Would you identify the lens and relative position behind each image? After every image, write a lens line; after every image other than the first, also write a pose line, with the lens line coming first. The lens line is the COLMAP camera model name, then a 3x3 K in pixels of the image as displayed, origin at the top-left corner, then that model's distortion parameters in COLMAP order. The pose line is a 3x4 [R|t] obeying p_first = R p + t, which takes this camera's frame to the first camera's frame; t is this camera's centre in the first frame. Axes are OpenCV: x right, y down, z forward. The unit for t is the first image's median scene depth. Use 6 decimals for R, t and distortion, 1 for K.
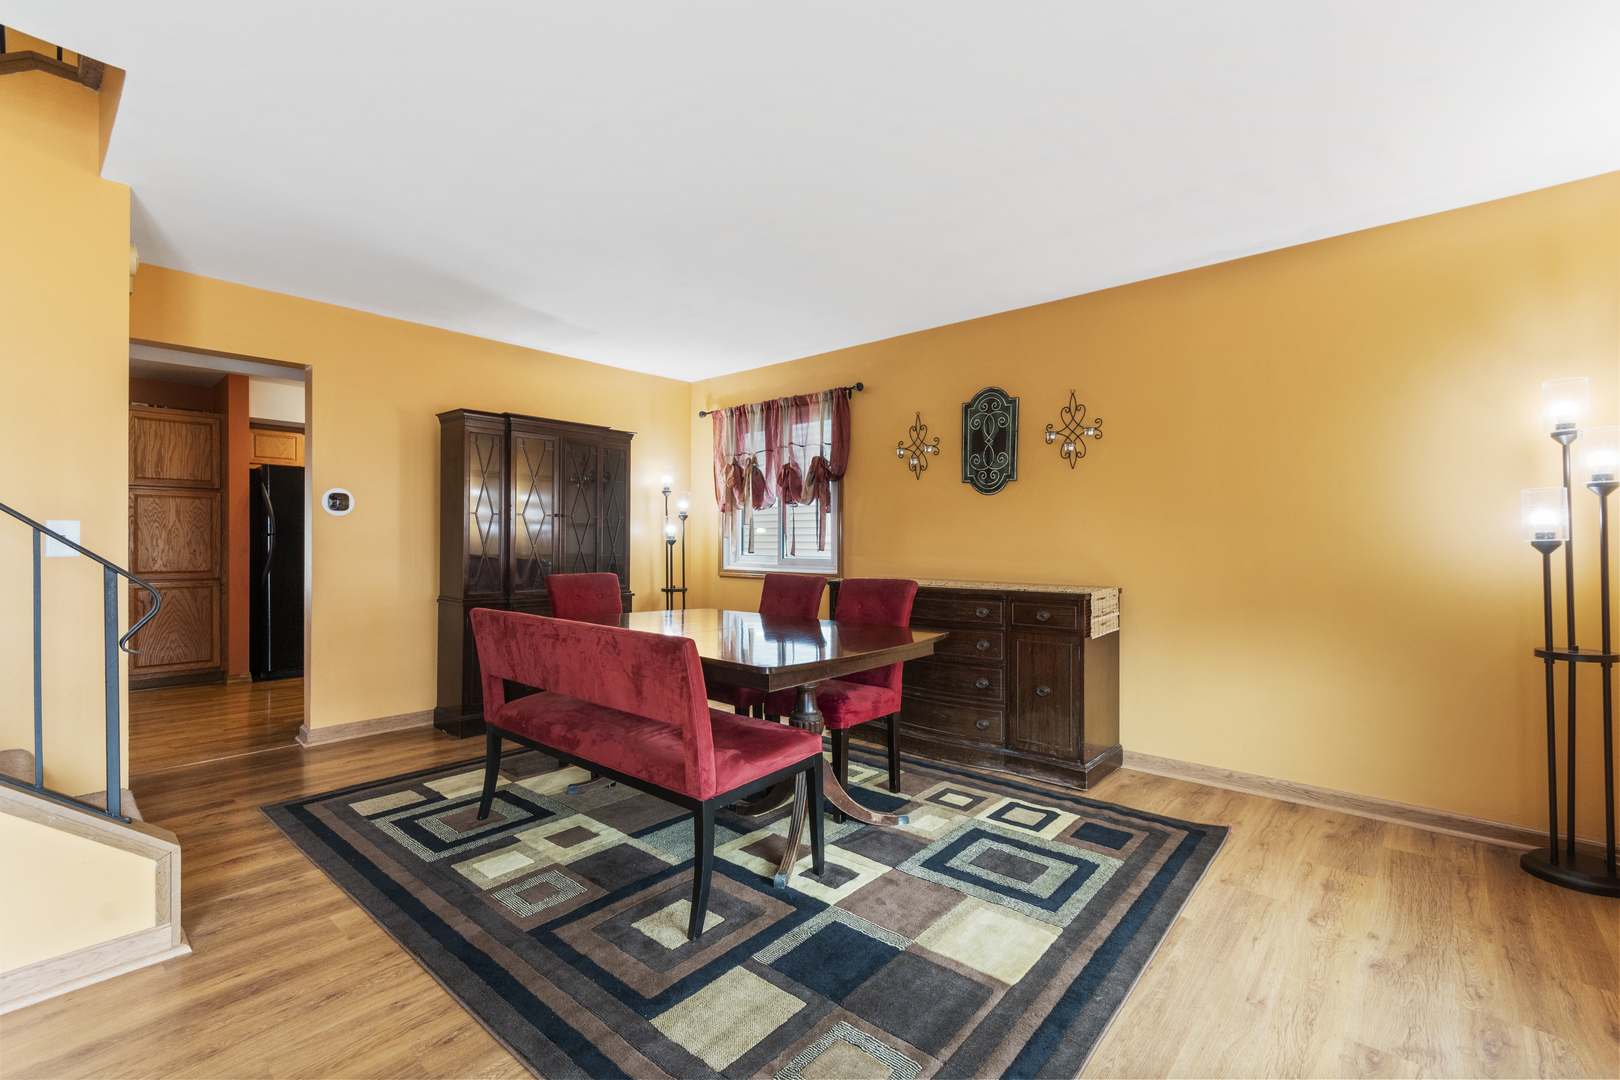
lens RADIAL K [[713.5, 0, 805.6], [0, 713.5, 540.7], [0, 0, 1]] dist [0.006594, -0.002690]
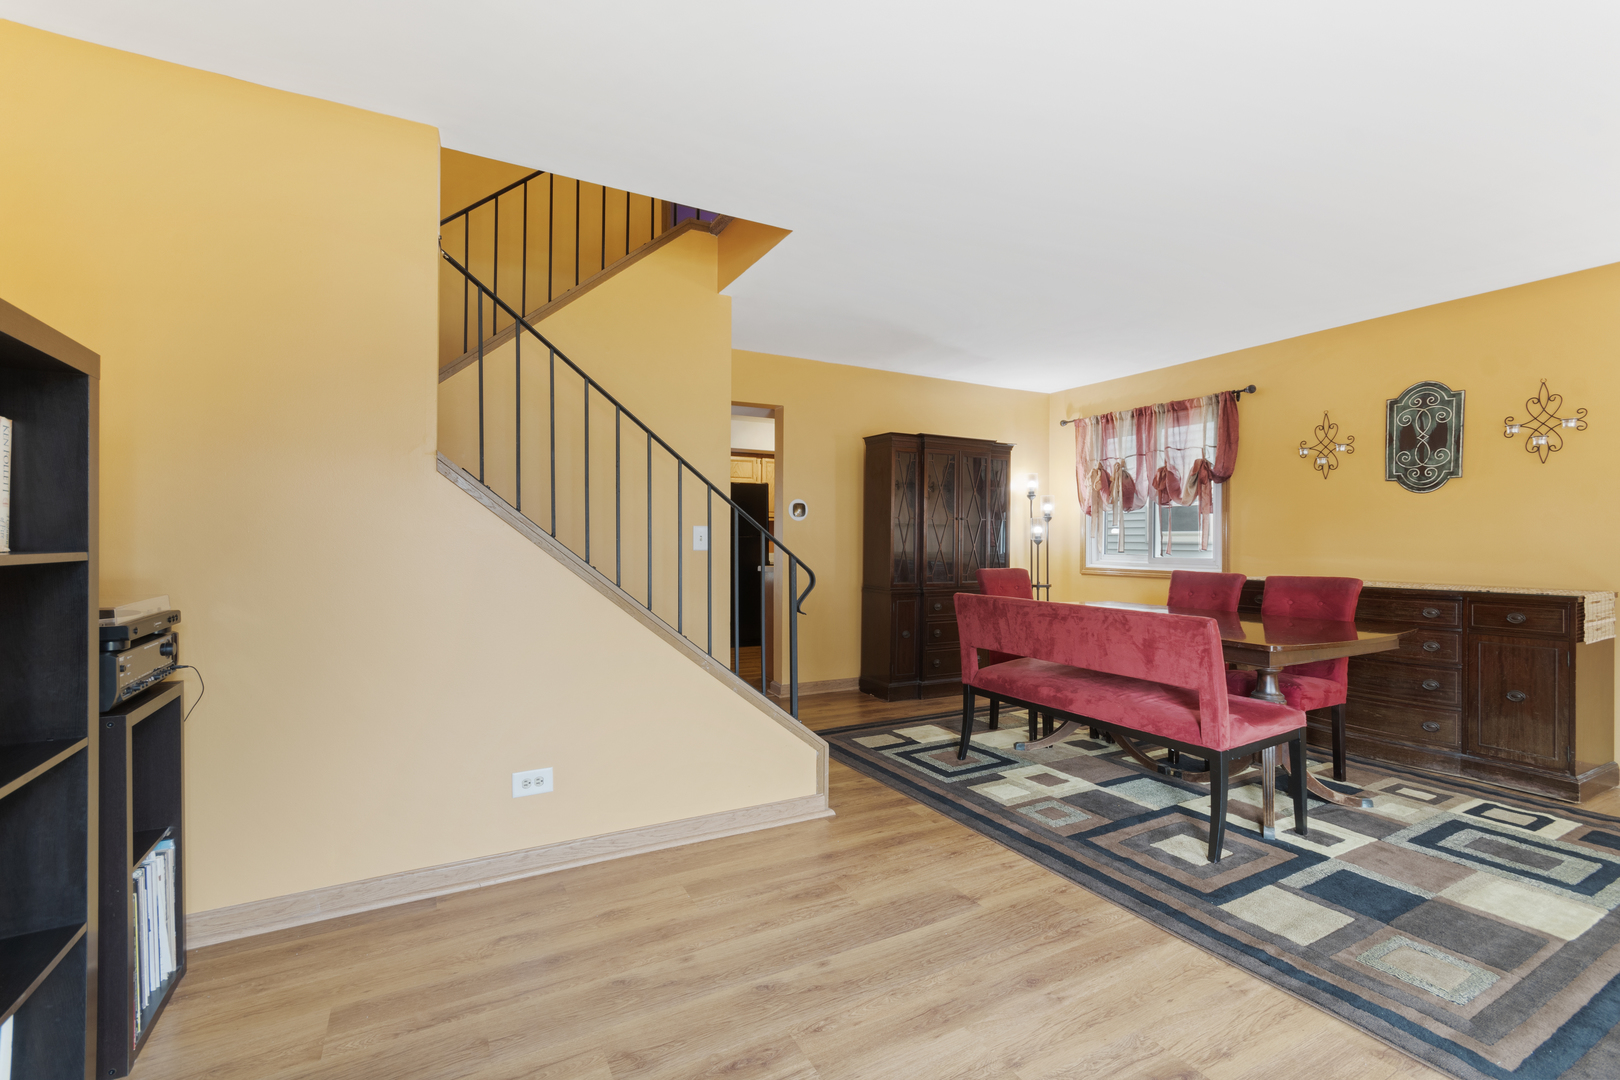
lens RADIAL K [[713.5, 0, 803.5], [0, 713.5, 542.5], [0, 0, 1]] dist [0.006594, -0.002690]
pose [[0.937955, 0.002163, -0.346749, -0.270921], [-0.001925, 0.999998, 0.001031, 0.004064], [0.346751, -0.000299, 0.937957, -0.277699]]
